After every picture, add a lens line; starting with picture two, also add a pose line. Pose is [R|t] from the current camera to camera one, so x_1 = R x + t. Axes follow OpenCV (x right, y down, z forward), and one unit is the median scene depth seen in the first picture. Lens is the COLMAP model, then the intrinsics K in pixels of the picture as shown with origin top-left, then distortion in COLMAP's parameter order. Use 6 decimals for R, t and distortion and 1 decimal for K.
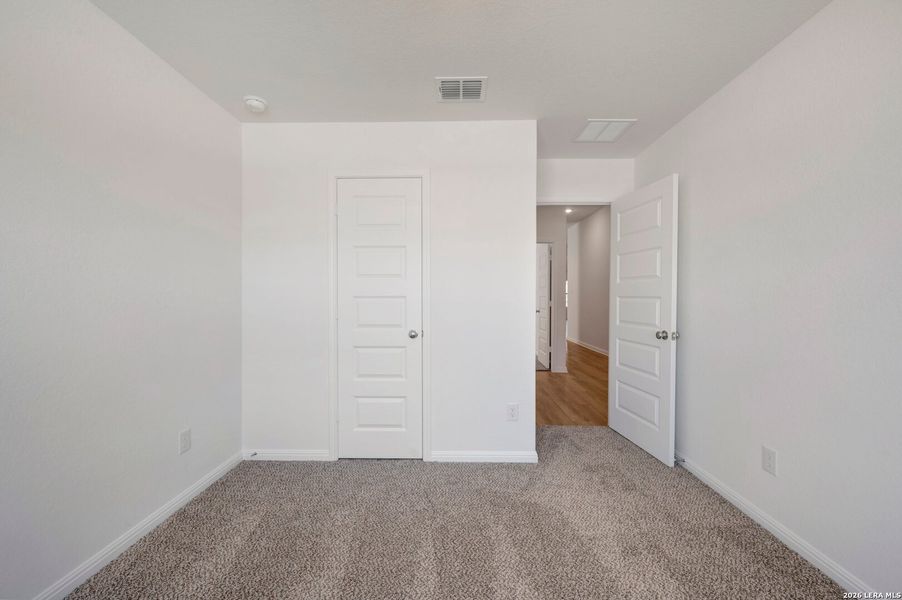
lens RADIAL K [[358.3, 0, 451.1], [0, 358.3, 298.4], [0, 0, 1]] dist [-0.001480, -0.000338]
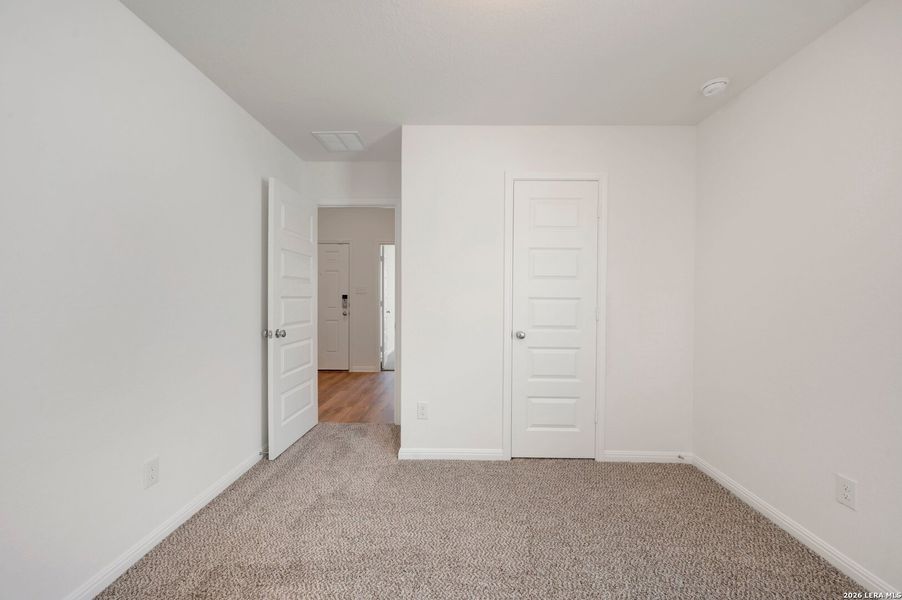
lens RADIAL K [[358.3, 0, 452.8], [0, 358.3, 301.4], [0, 0, 1]] dist [-0.001480, -0.000338]
pose [[0.999972, 0.003020, -0.006889, -0.478376], [-0.003049, 0.999986, -0.004217, 0.009985], [0.006876, 0.004238, 0.999967, -0.013332]]
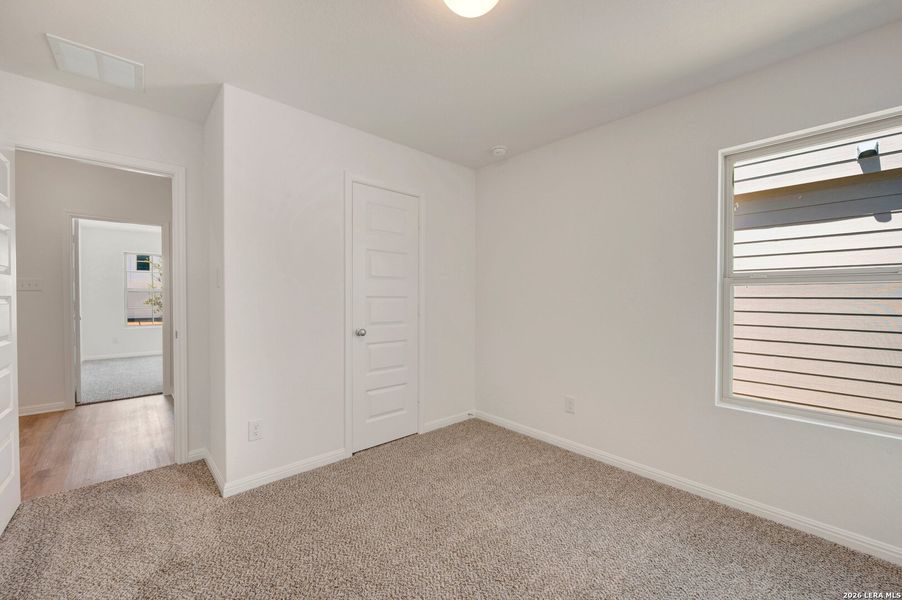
lens RADIAL K [[358.3, 0, 455.7], [0, 358.3, 299.2], [0, 0, 1]] dist [-0.001480, -0.000338]
pose [[0.730555, -0.006783, 0.682820, -0.802801], [0.010575, 0.999943, -0.001382, 0.007792], [-0.682772, 0.008230, 0.730585, 0.042323]]
